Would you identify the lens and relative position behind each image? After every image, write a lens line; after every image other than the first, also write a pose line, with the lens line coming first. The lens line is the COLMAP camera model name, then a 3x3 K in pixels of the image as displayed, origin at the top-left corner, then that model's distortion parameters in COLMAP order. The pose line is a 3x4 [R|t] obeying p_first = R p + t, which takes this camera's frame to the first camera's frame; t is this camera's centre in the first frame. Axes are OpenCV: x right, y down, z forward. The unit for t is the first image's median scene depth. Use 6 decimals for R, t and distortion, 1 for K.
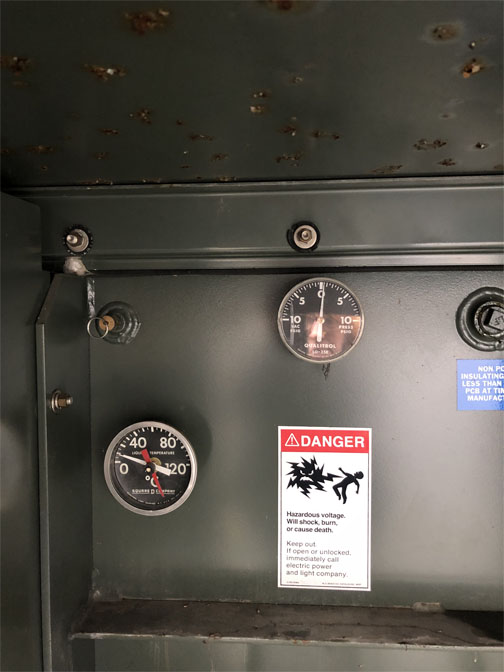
lens RADIAL K [[548.2, 0, 250.9], [0, 548.2, 335.7], [0, 0, 1]] dist [0.009488, -0.007681]
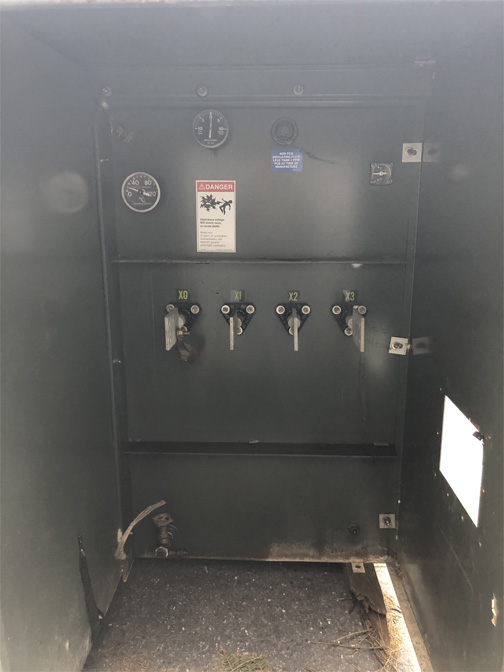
lens RADIAL K [[548.2, 0, 253.9], [0, 548.2, 335.9], [0, 0, 1]] dist [0.009488, -0.007681]
pose [[0.999048, -0.001683, 0.043587, 0.193637], [-0.007566, 0.977424, 0.211150, 0.317572], [-0.042958, -0.211279, 0.976481, -1.412798]]
